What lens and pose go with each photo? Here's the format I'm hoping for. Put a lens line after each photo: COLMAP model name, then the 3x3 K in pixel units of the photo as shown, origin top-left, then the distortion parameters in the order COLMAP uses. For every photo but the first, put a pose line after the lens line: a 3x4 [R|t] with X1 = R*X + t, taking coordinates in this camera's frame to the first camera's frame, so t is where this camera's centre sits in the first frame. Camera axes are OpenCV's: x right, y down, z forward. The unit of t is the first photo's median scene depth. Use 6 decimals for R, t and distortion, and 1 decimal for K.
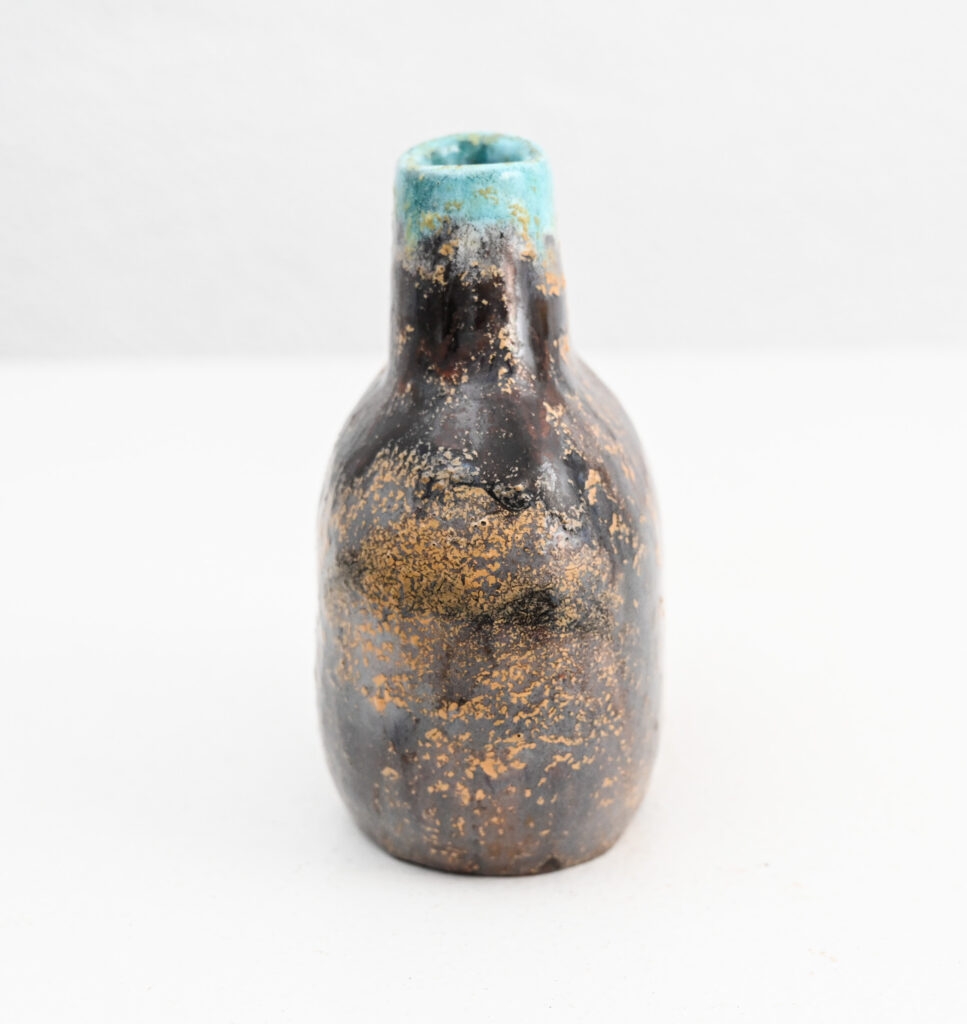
lens RADIAL K [[2245.3, 0, 489.0], [0, 2245.3, 513.6], [0, 0, 1]] dist [0.034962, 0.000000]
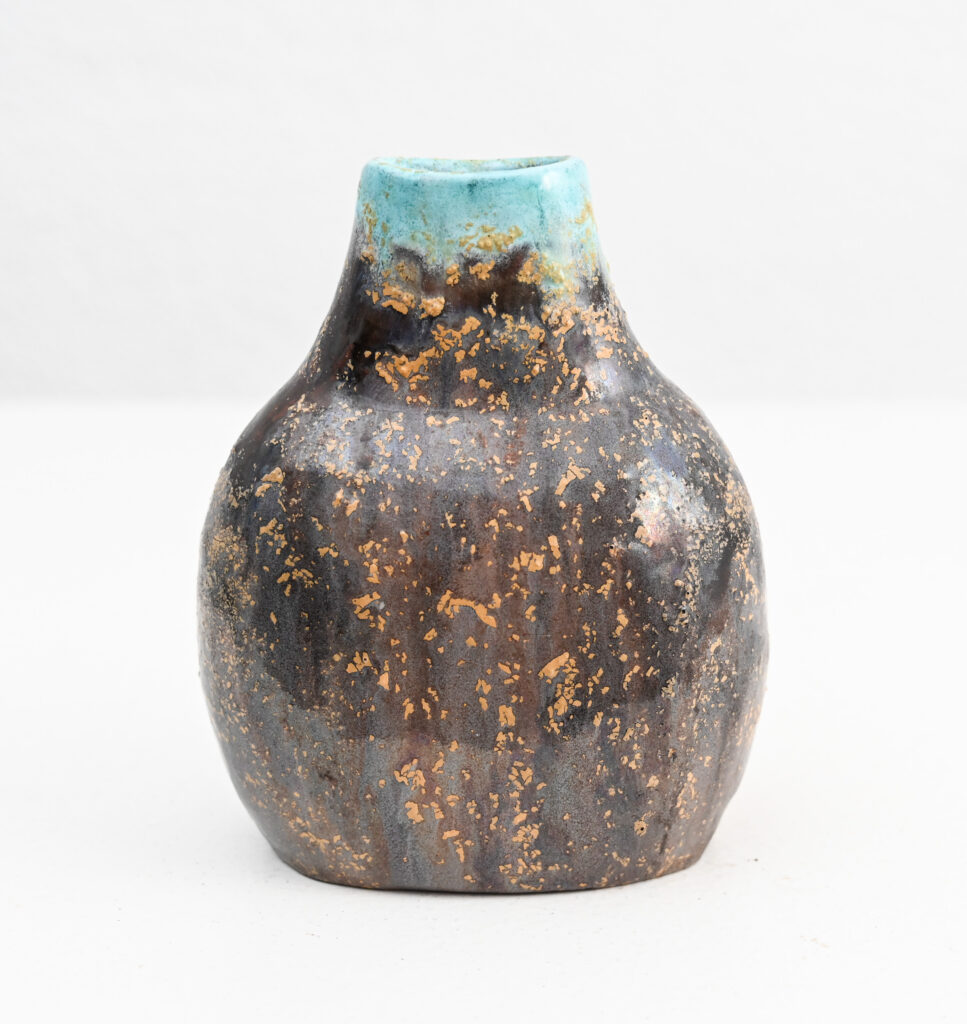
lens RADIAL K [[2245.3, 0, 493.0], [0, 2245.3, 505.7], [0, 0, 1]] dist [0.034962, 0.000000]
pose [[0.009007, 0.292295, -0.956286, 1.000498], [-0.315663, 0.908256, 0.274641, -0.306920], [0.948829, 0.299391, 0.100447, 0.995982]]
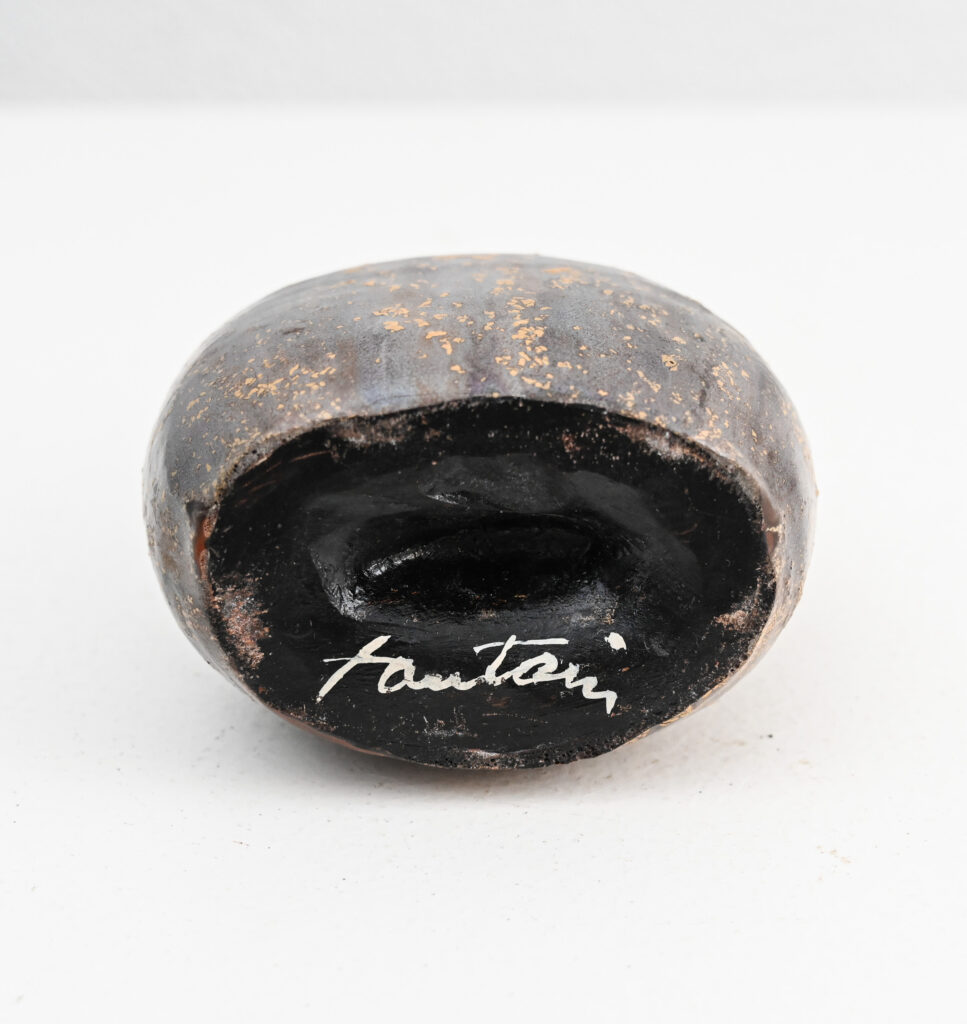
lens RADIAL K [[2245.3, 0, 486.6], [0, 2245.3, 511.4], [0, 0, 1]] dist [0.034962, 0.000000]
pose [[0.003819, -0.921692, -0.387904, 0.343982], [-0.323206, 0.365949, -0.872708, 0.838362], [0.946321, 0.128706, -0.296499, 1.390701]]
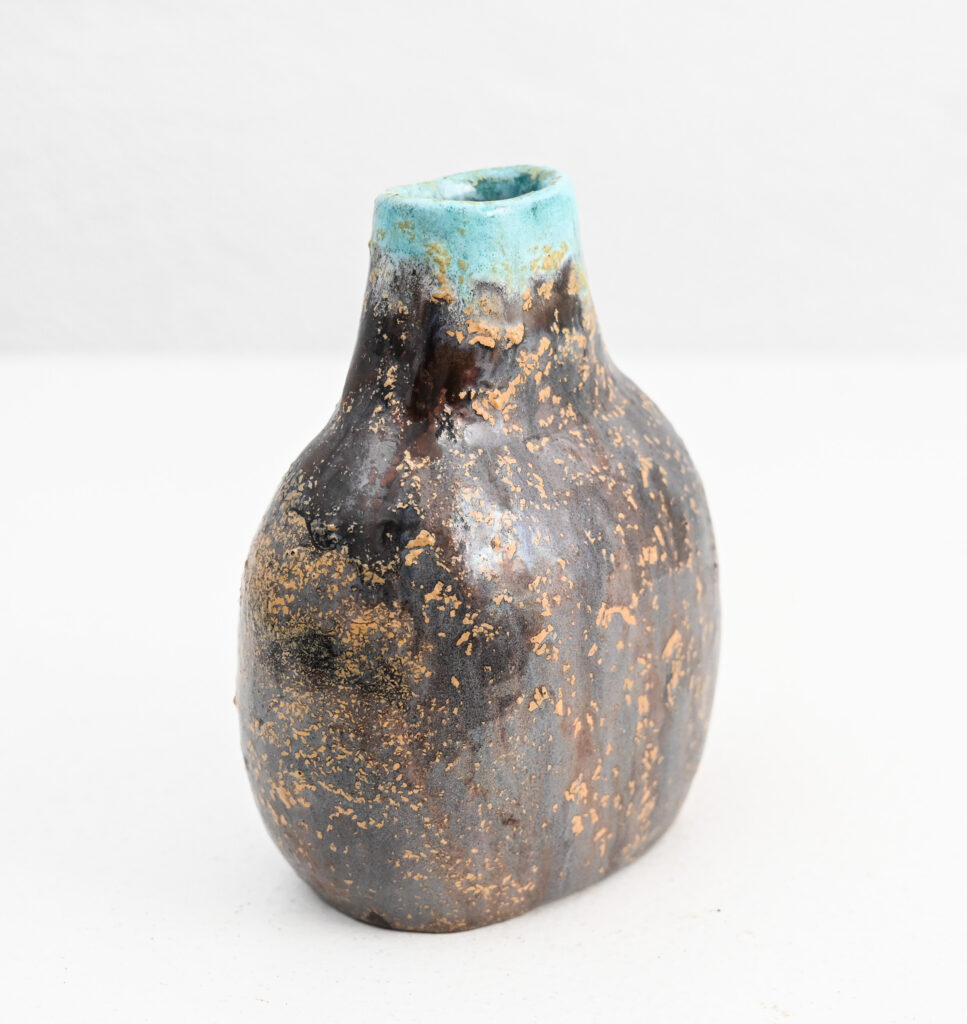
lens RADIAL K [[2245.3, 0, 488.4], [0, 2245.3, 512.0], [0, 0, 1]] dist [0.034962, 0.000000]
pose [[0.738747, 0.241908, -0.629073, 0.661652], [-0.226689, 0.968171, 0.106096, -0.134110], [0.634716, 0.064225, 0.770072, 0.285512]]
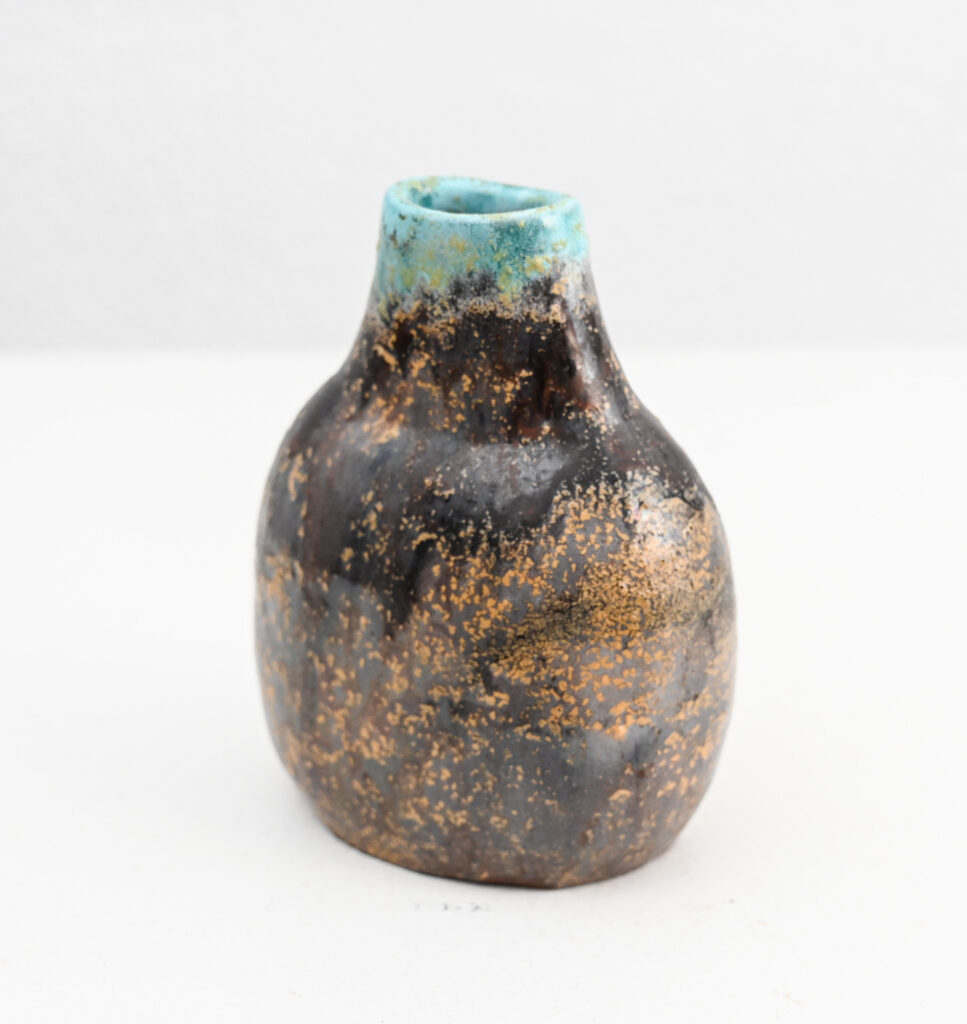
lens RADIAL K [[2245.3, 0, 487.7], [0, 2245.3, 508.9], [0, 0, 1]] dist [0.034962, 0.000000]
pose [[0.603498, -0.256536, 0.754970, -0.842753], [0.247844, 0.960283, 0.128182, -0.161071], [-0.757868, 0.109757, 0.643110, 0.376778]]
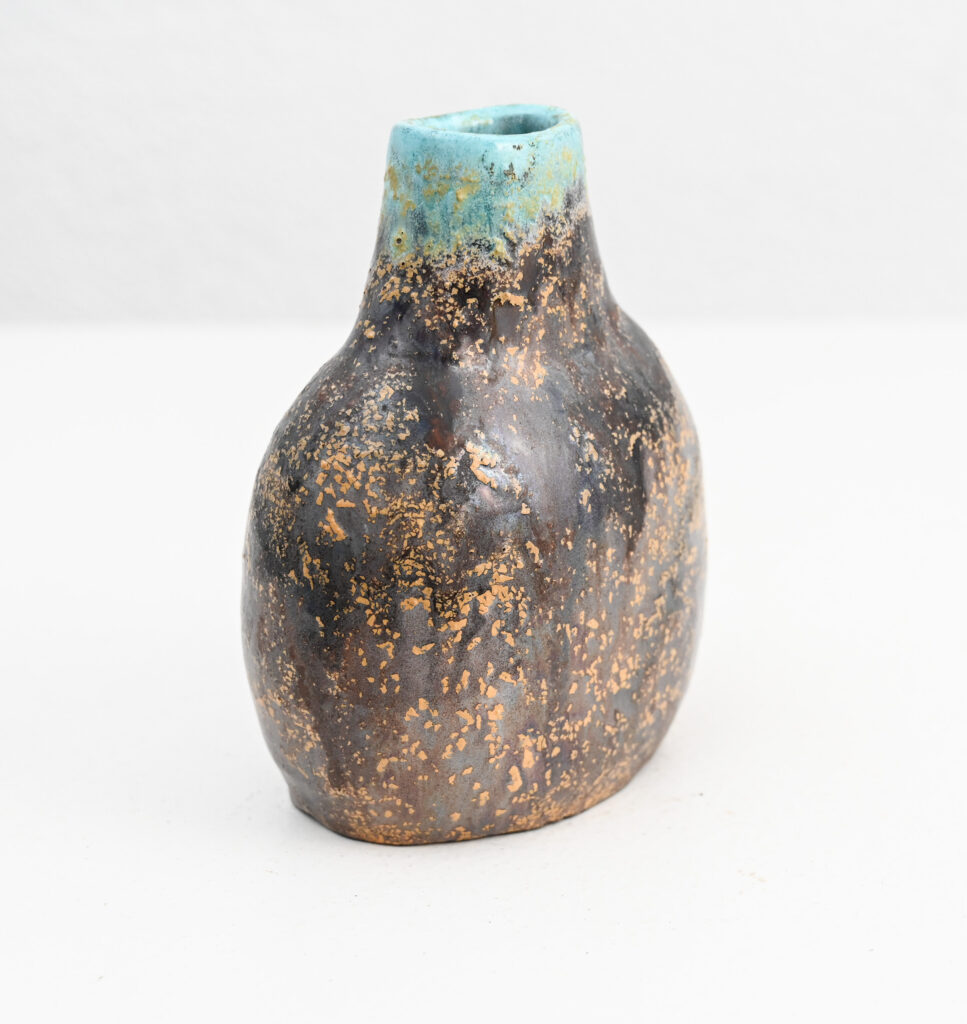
lens RADIAL K [[2245.3, 0, 488.1], [0, 2245.3, 517.1], [0, 0, 1]] dist [0.034962, 0.000000]
pose [[-0.753448, -0.178365, 0.632852, -0.702068], [0.235317, 0.825598, 0.512848, -0.551626], [-0.613956, 0.535326, -0.580073, 1.748372]]
